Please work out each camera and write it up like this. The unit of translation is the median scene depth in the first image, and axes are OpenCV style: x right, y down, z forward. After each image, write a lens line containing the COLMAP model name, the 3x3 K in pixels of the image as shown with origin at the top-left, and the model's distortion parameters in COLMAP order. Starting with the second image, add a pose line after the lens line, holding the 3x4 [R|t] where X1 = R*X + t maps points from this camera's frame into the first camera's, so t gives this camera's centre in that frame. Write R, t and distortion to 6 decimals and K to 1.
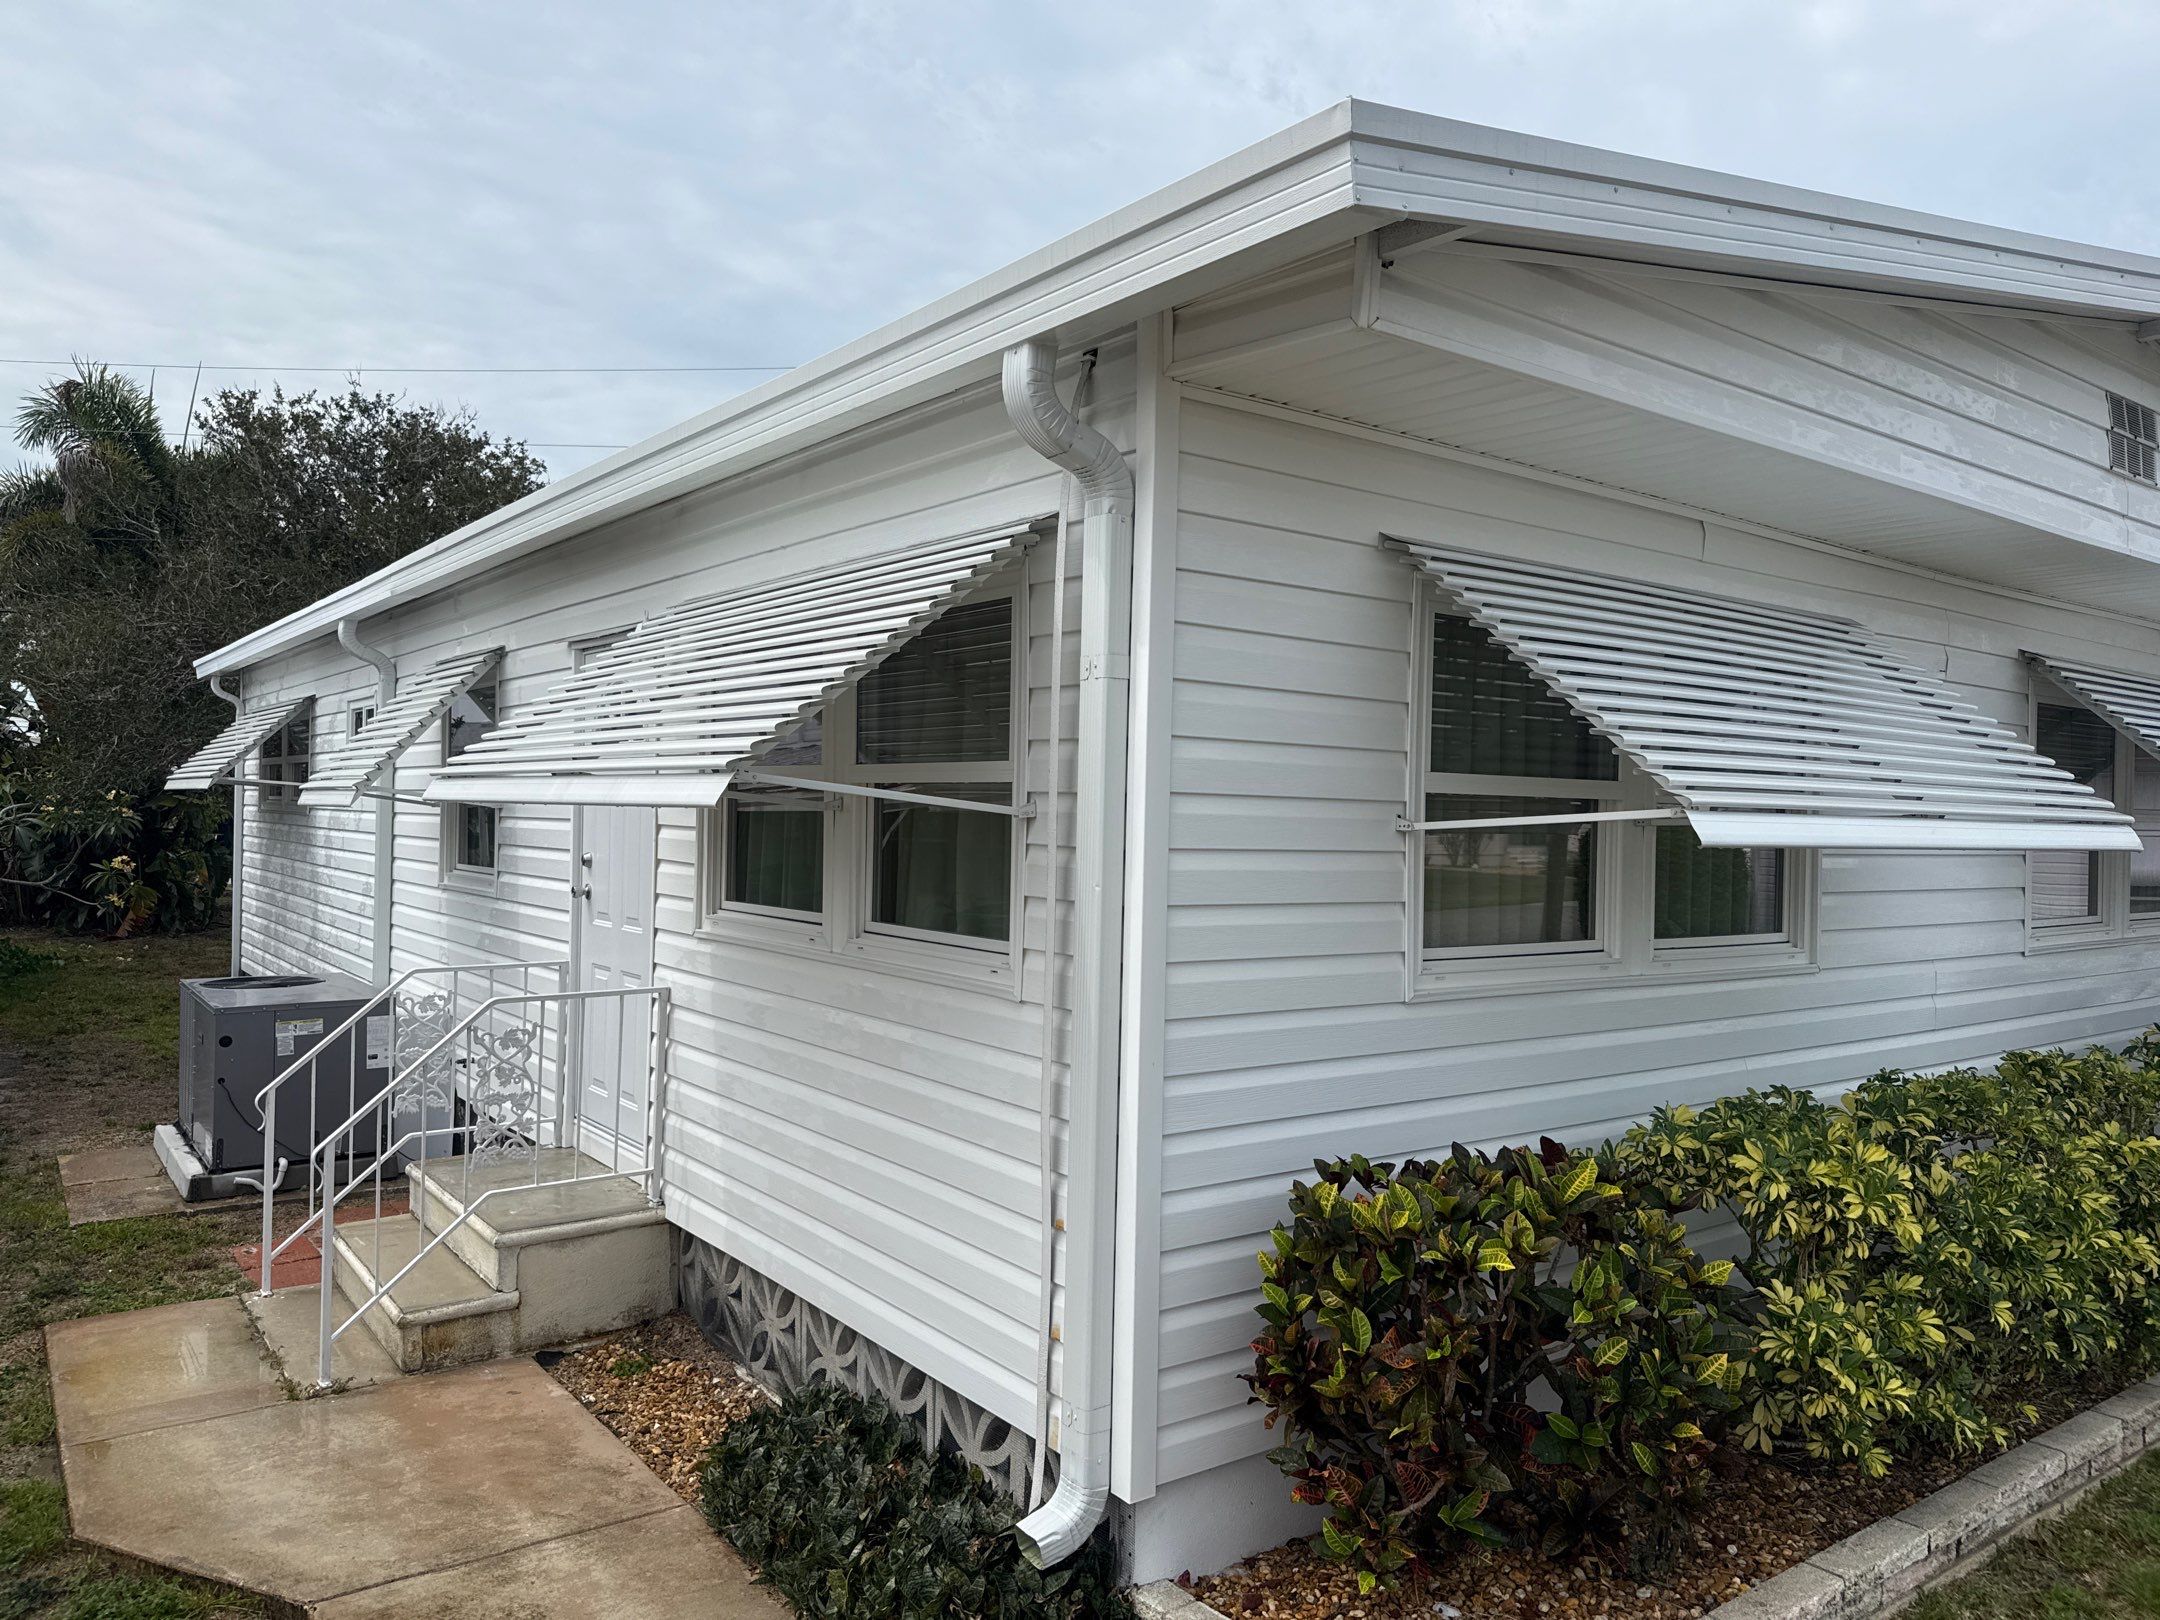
lens RADIAL K [[1517.3, 0, 1078.1], [0, 1517.3, 822.9], [0, 0, 1]] dist [0.056040, -0.071802]
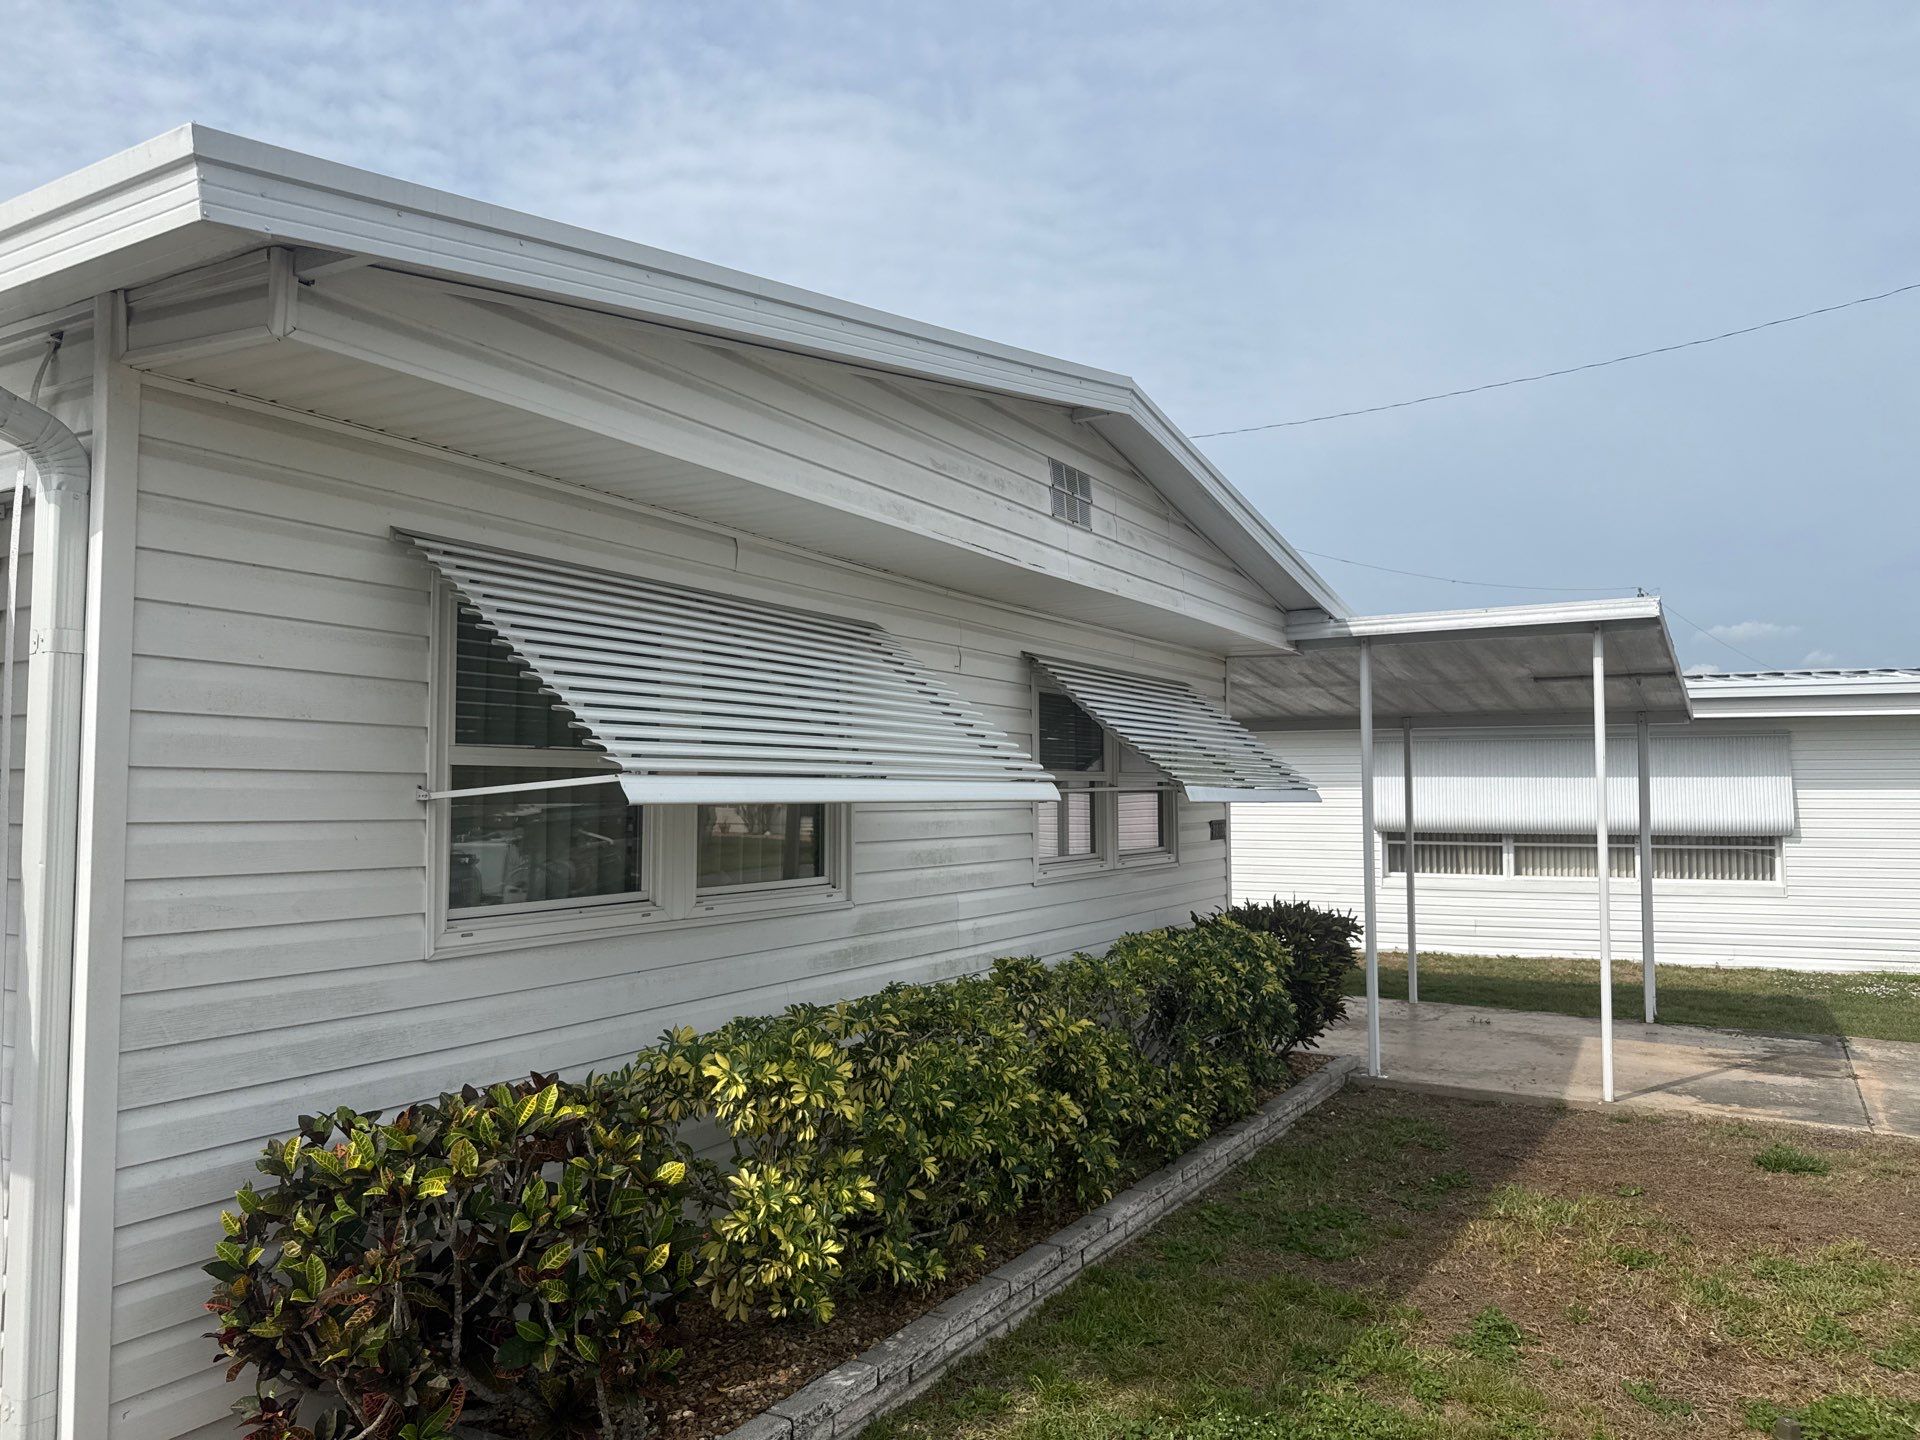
lens RADIAL K [[1348.7, 0, 969.1], [0, 1348.7, 719.7], [0, 0, 1]] dist [0.056040, -0.071802]
pose [[0.920738, -0.001621, 0.390178, 0.194610], [0.024665, 0.998233, -0.054055, 0.010369], [-0.389401, 0.059394, 0.919151, -0.050840]]
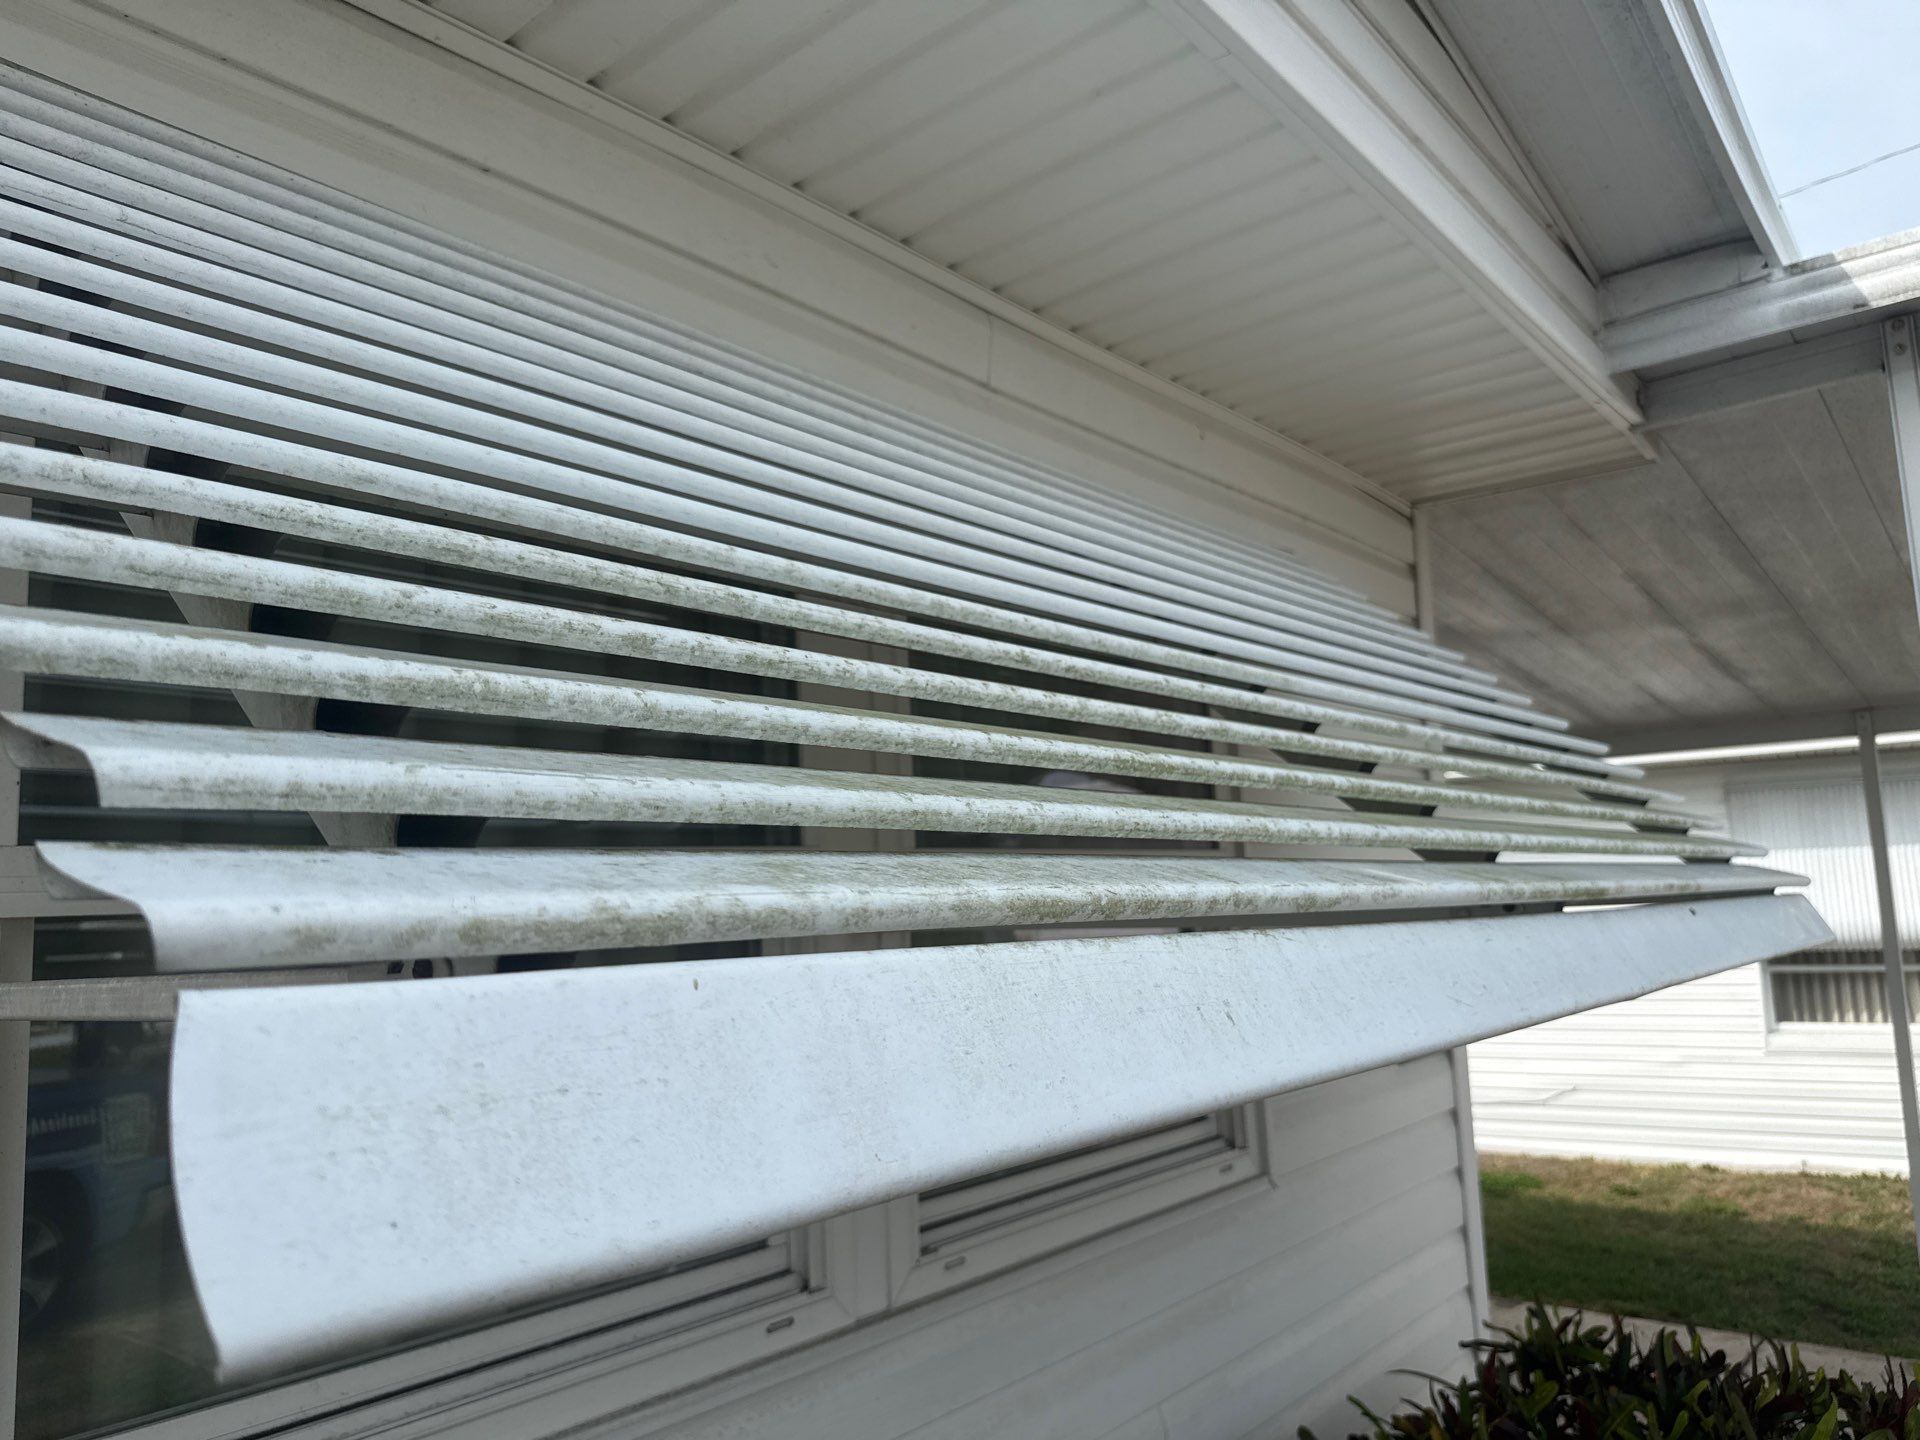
lens RADIAL K [[1380.8, 0, 969.3], [0, 1380.8, 712.1], [0, 0, 1]] dist [0.014887, -0.024460]
pose [[0.970206, -0.025758, 0.240907, 1.120313], [0.061395, 0.988016, -0.141616, 0.004892], [-0.234372, 0.152188, 0.960161, 1.295275]]
